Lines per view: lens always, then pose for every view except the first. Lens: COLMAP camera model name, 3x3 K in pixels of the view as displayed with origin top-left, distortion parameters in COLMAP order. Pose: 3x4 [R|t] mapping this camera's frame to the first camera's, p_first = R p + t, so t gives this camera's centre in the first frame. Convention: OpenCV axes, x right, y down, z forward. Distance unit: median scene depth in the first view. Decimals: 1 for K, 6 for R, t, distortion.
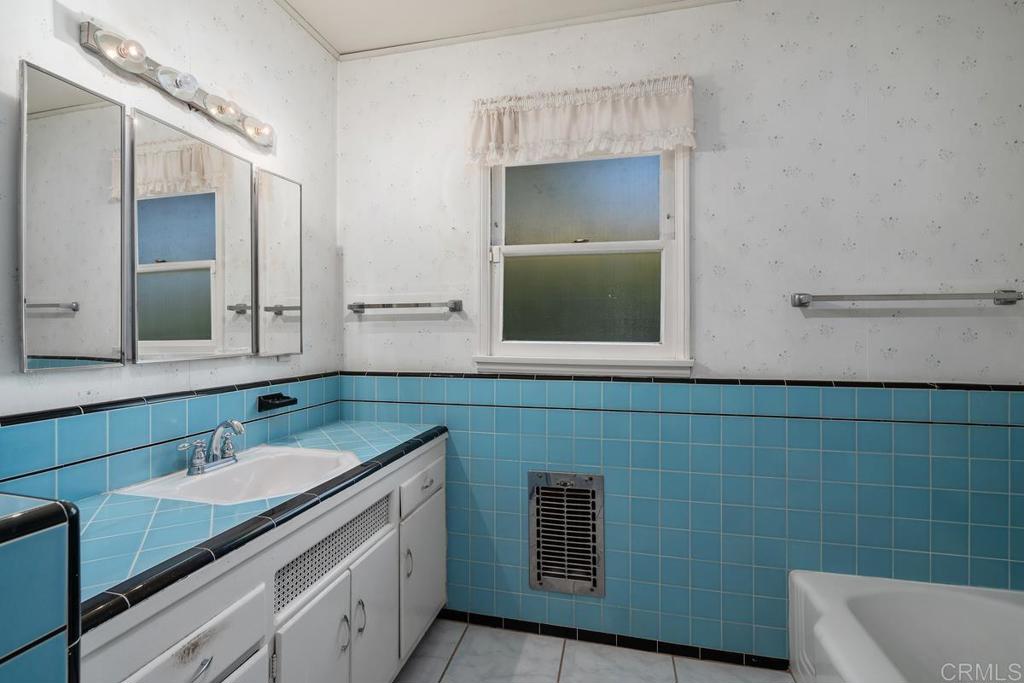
lens RADIAL K [[465.4, 0, 502.2], [0, 465.4, 332.7], [0, 0, 1]] dist [-0.008022, 0.002115]
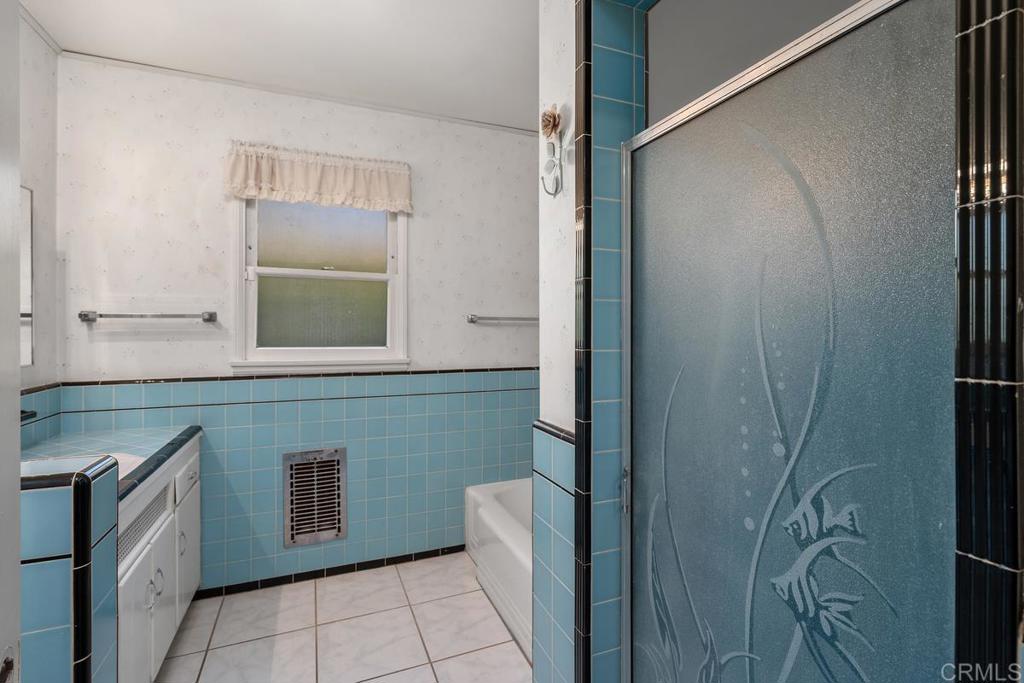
lens RADIAL K [[465.4, 0, 510.7], [0, 465.4, 331.4], [0, 0, 1]] dist [-0.008022, 0.002115]
pose [[0.800817, -0.000050, 0.598909, -0.199807], [-0.004002, 0.999977, 0.005434, -0.033720], [-0.598896, -0.006748, 0.800798, -0.344584]]
